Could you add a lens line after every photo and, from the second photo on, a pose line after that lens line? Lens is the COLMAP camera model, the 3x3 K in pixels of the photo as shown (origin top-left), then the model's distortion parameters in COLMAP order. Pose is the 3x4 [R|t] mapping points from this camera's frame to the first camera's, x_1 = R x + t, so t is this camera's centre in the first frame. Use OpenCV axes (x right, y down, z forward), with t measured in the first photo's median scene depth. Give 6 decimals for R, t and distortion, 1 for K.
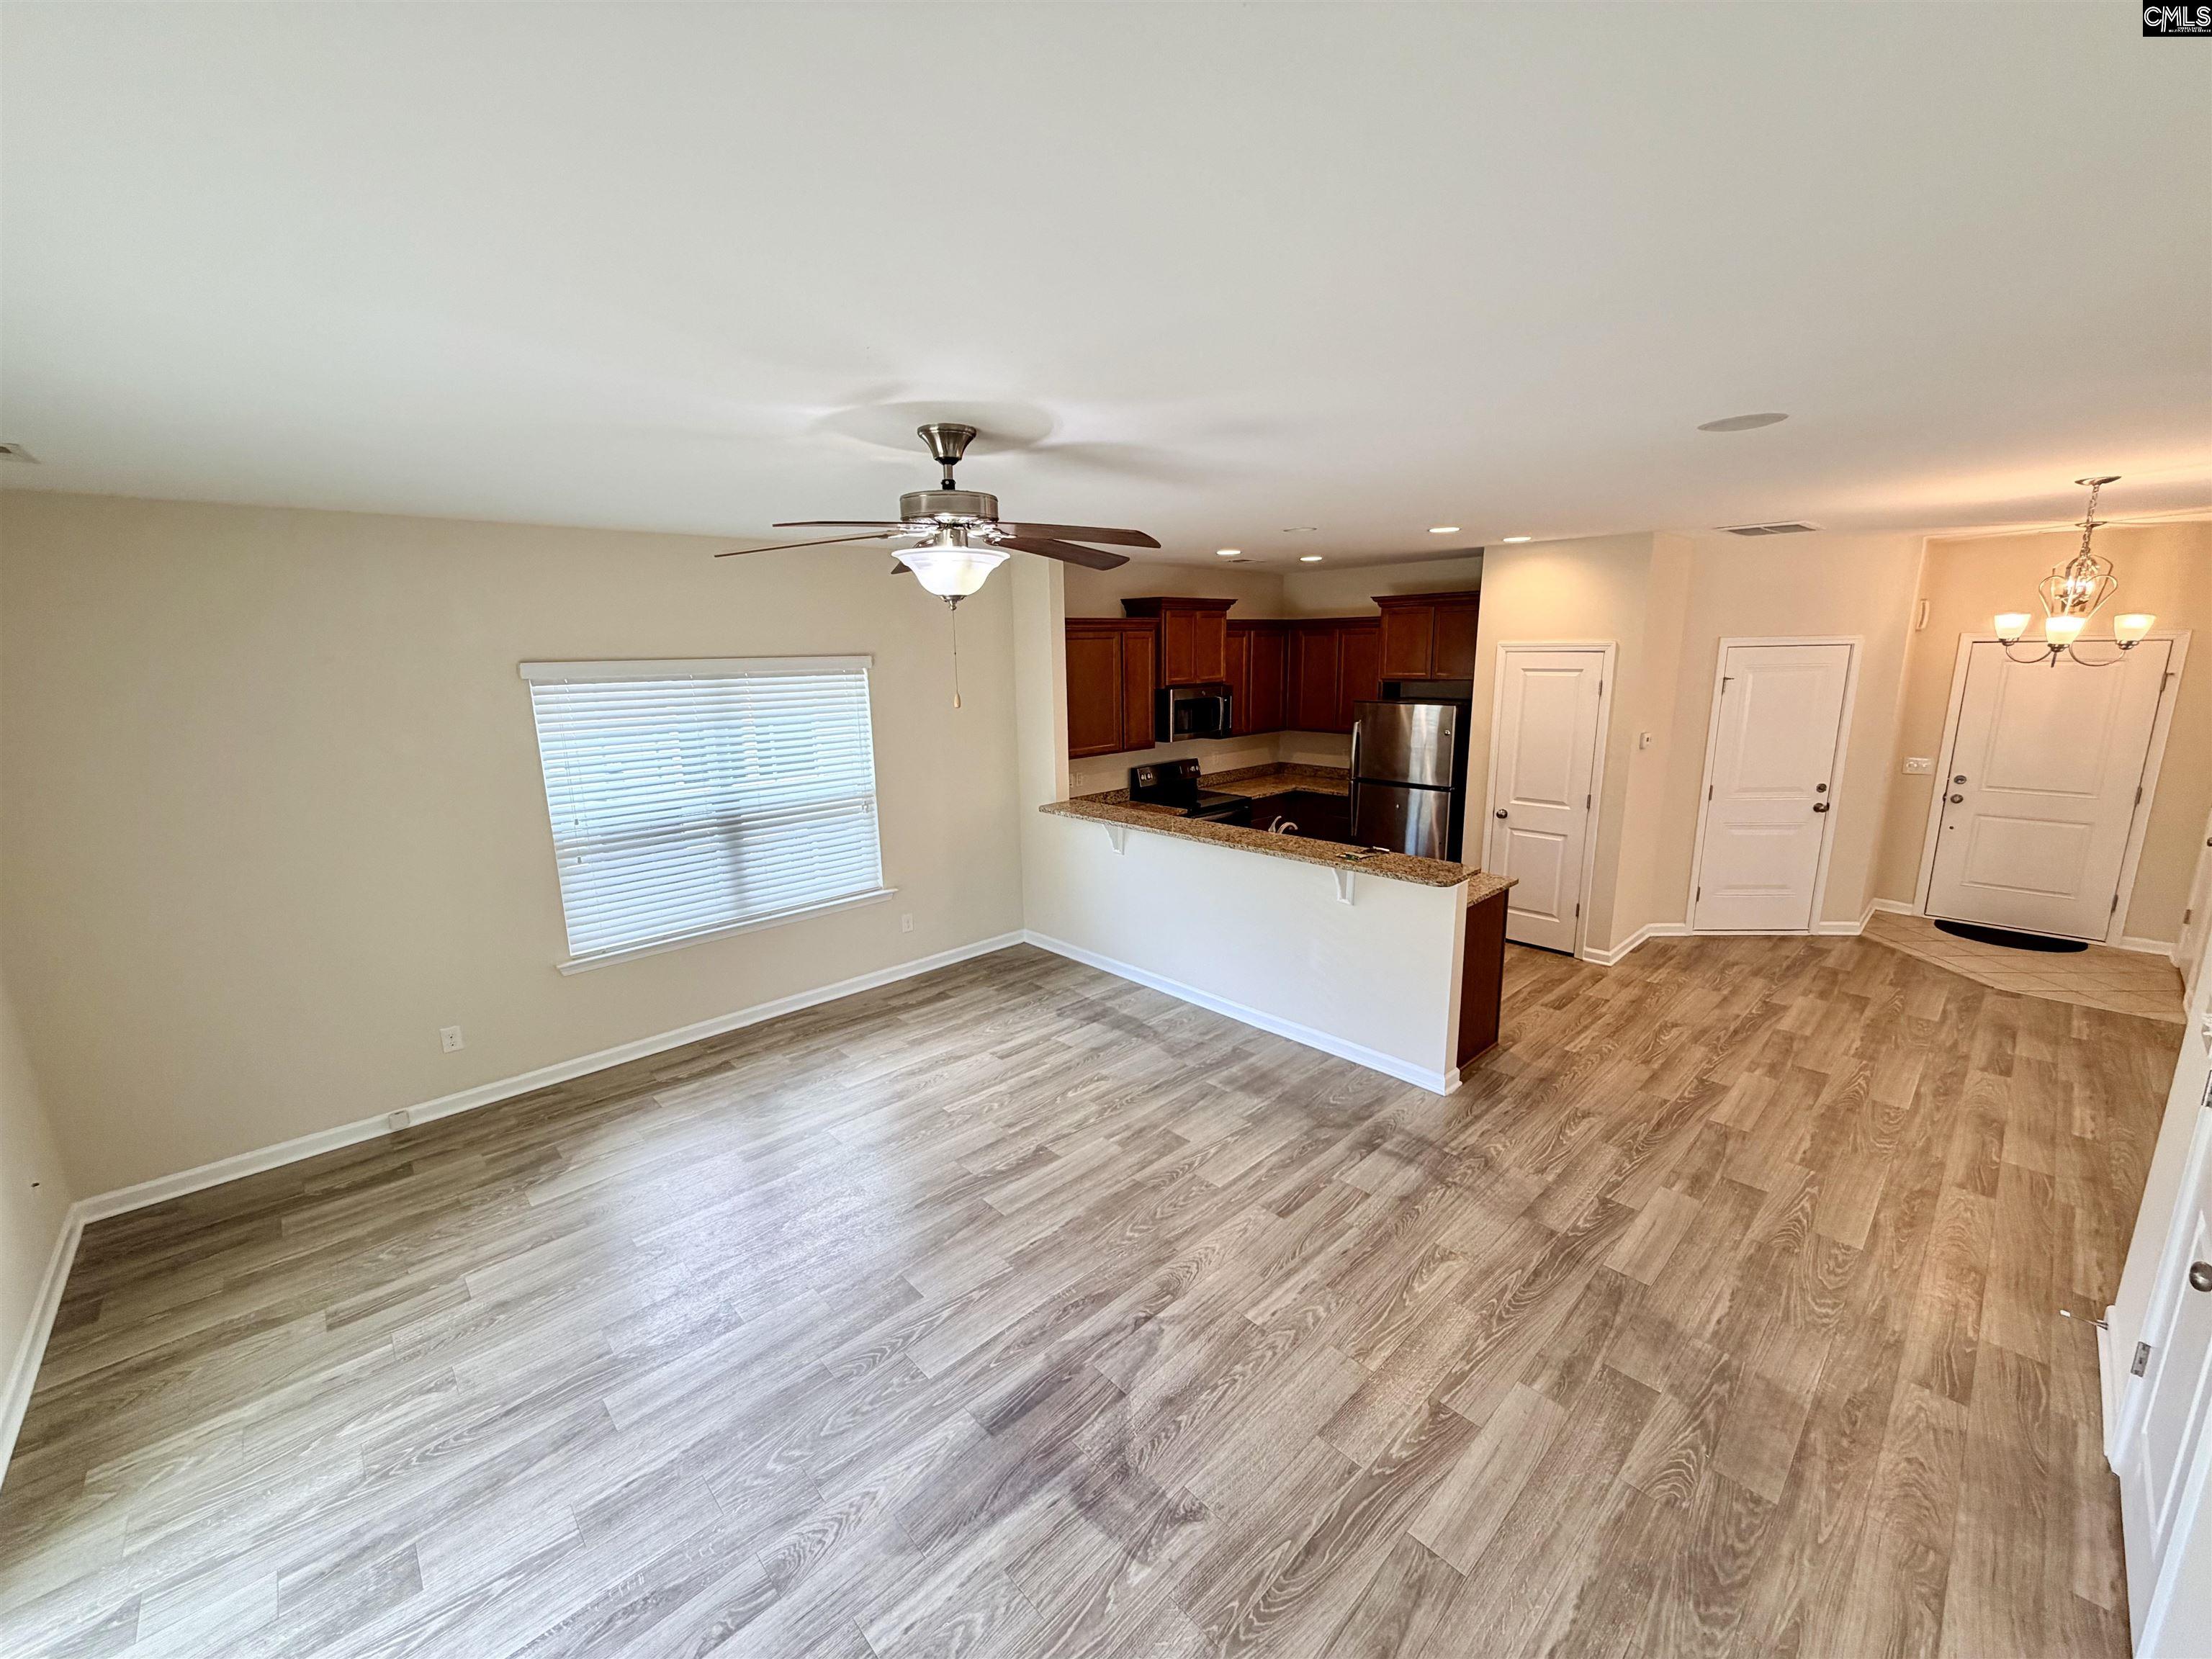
lens RADIAL K [[880.8, 0, 1101.9], [0, 880.8, 837.4], [0, 0, 1]] dist [0.002866, -0.000392]
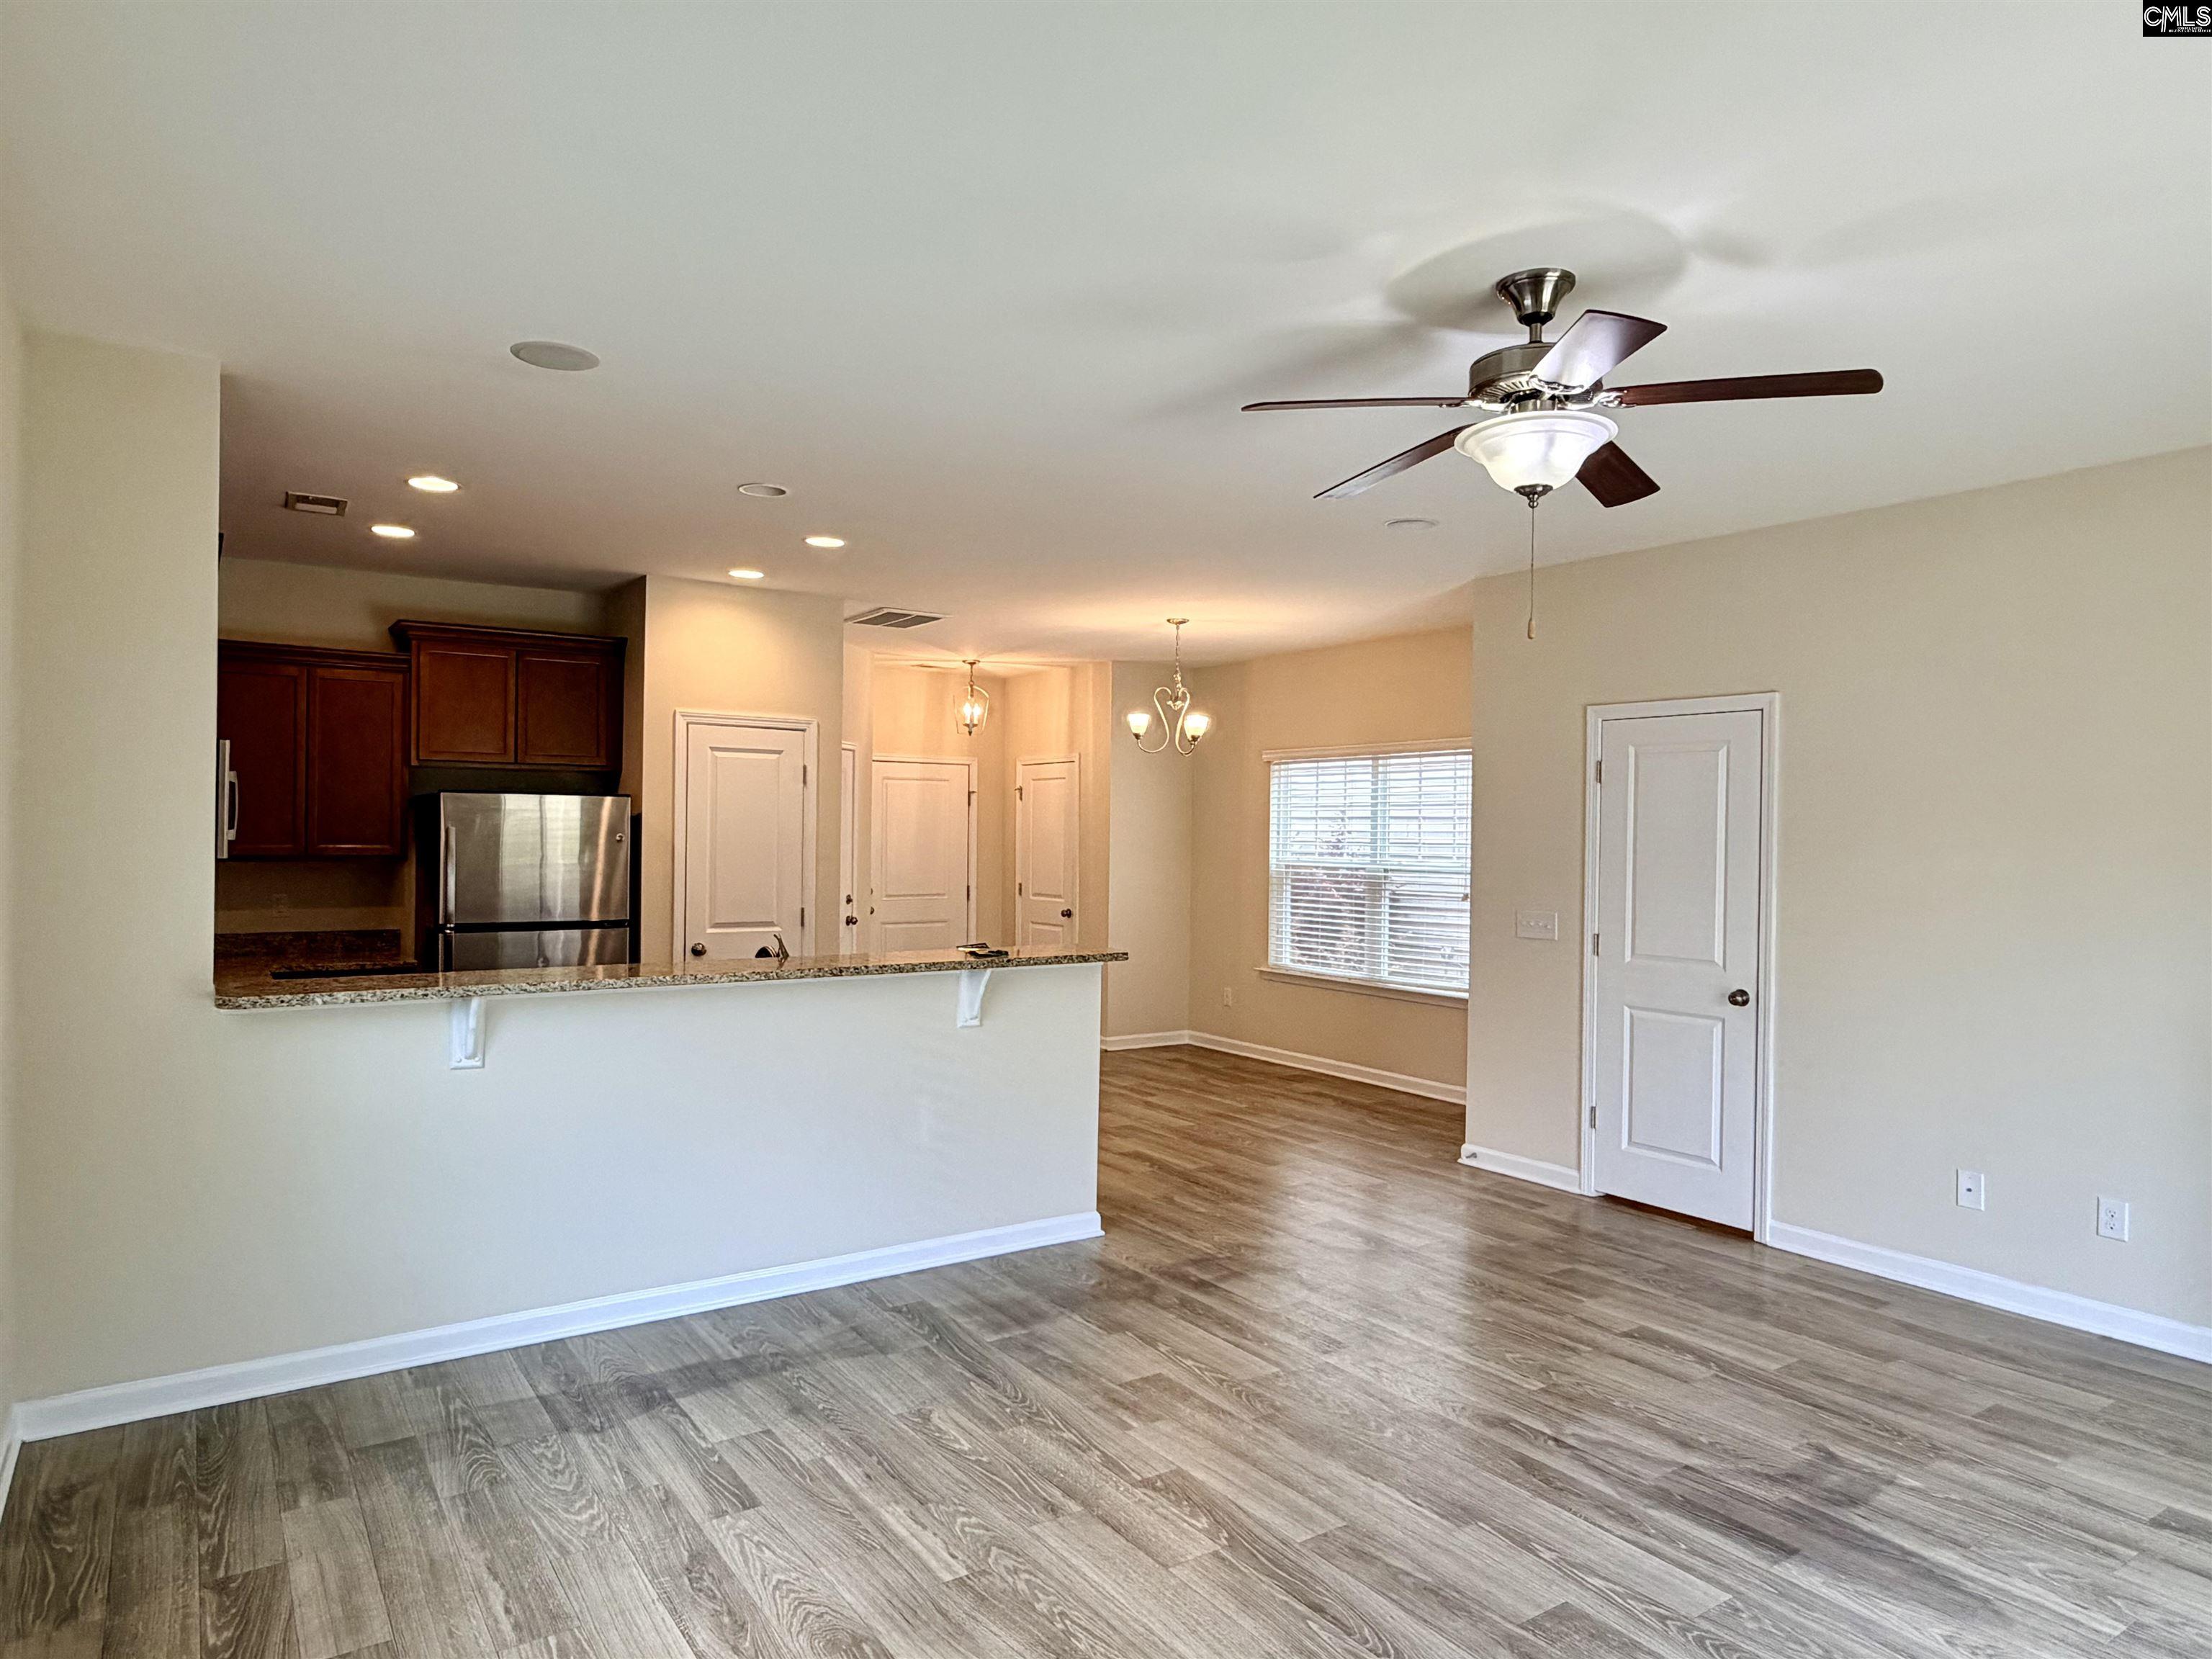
lens RADIAL K [[1342.3, 0, 1098.8], [0, 1342.3, 826.3], [0, 0, 1]] dist [-0.003640, 0.000969]
pose [[0.160538, 0.022414, 0.986775, -0.852292], [0.197486, 0.978797, -0.054361, -0.002870], [-0.967071, 0.203601, 0.152708, 0.781228]]
